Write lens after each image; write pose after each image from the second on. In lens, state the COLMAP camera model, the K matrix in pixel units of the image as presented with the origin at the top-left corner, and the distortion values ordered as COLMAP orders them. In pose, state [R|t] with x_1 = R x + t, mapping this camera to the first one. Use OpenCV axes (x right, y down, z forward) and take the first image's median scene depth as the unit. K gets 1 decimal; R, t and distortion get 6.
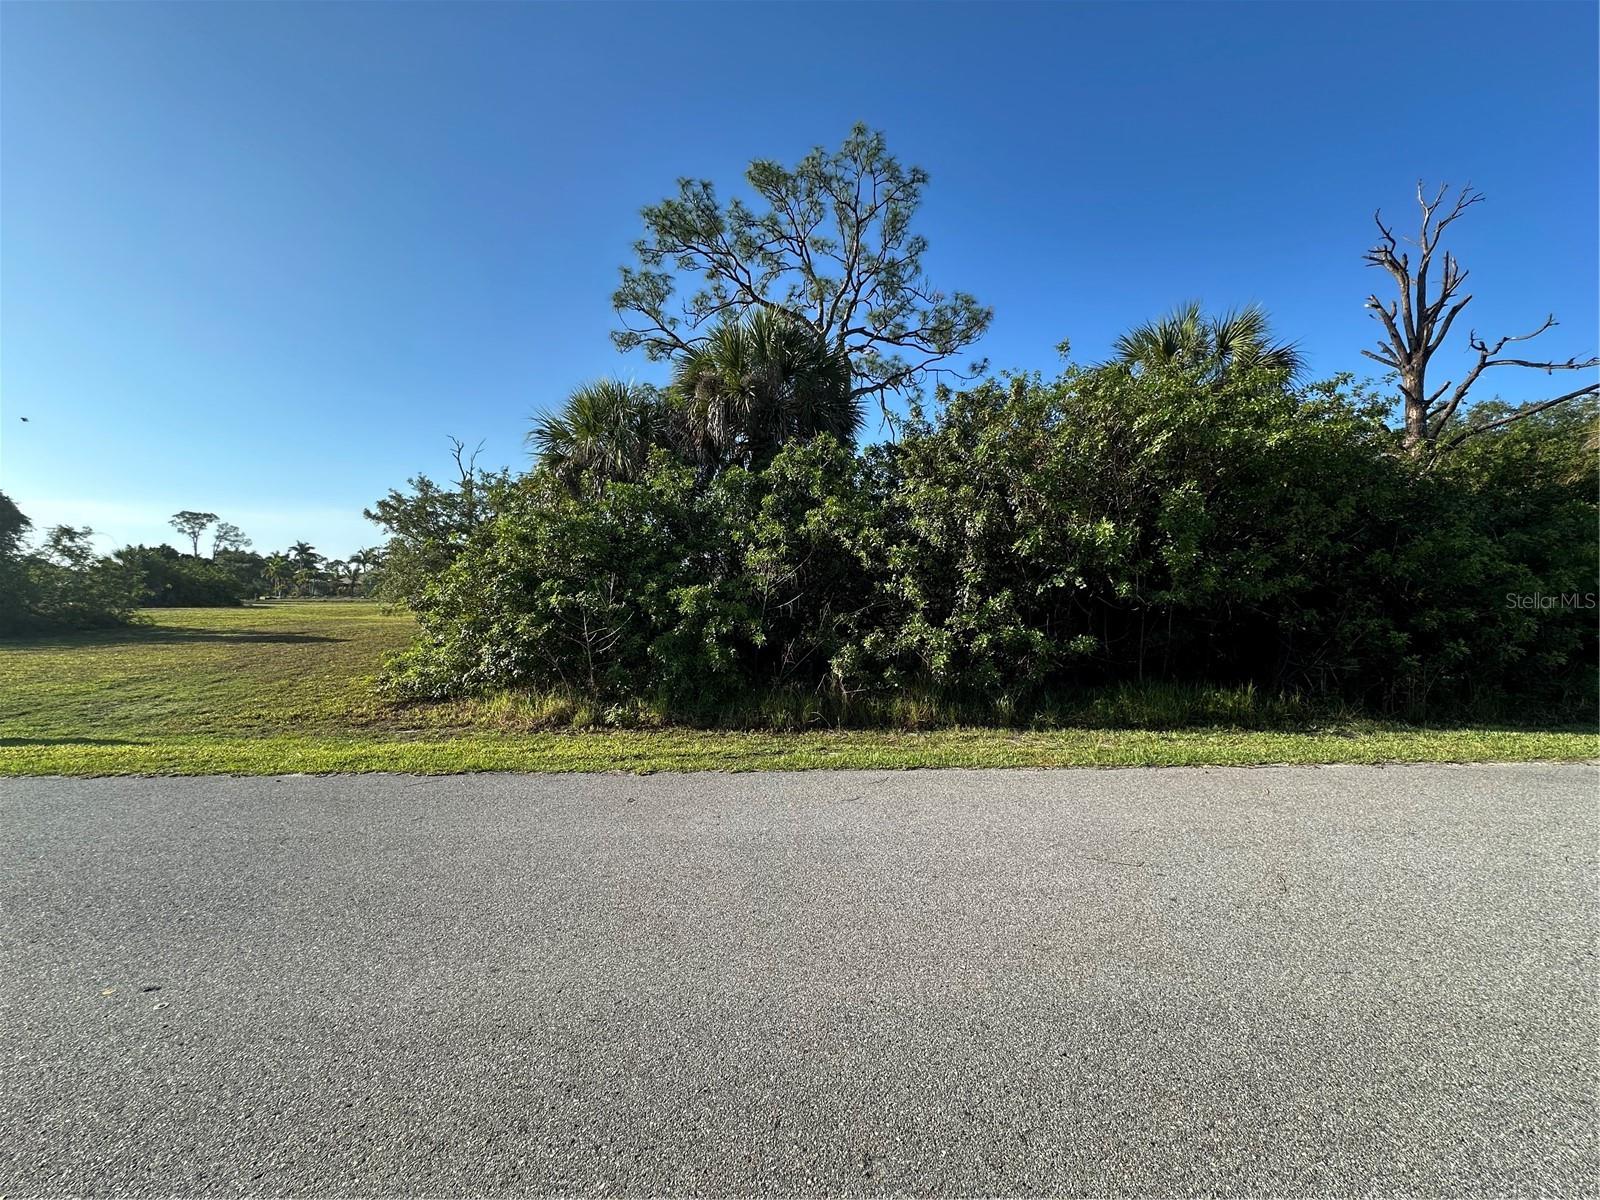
lens RADIAL K [[653.9, 0, 799.0], [0, 653.9, 599.0], [0, 0, 1]] dist [-0.002746, -0.000615]
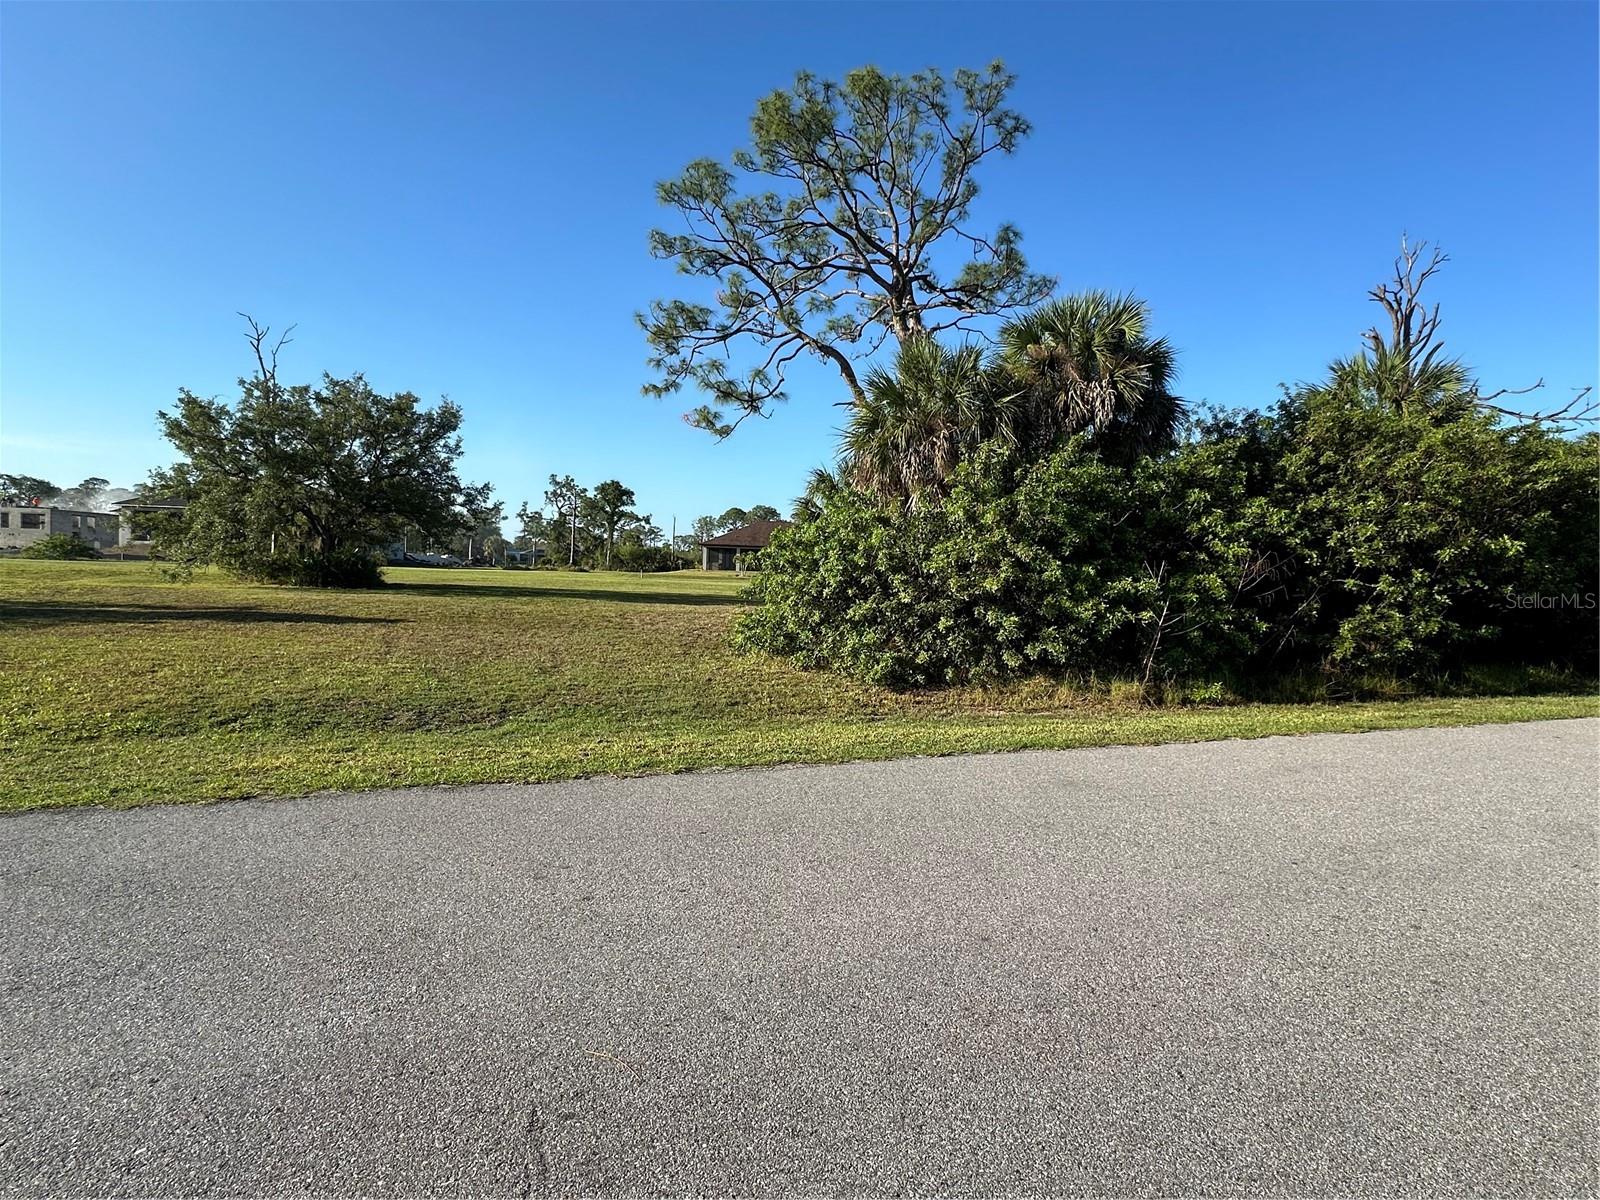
lens RADIAL K [[825.8, 0, 799.3], [0, 825.8, 603.7], [0, 0, 1]] dist [-0.003398, 0.000997]
pose [[0.934726, 0.019016, 0.354861, -0.501222], [-0.032997, 0.998898, 0.033388, 0.001155], [-0.353835, -0.042918, 0.934323, -0.011578]]
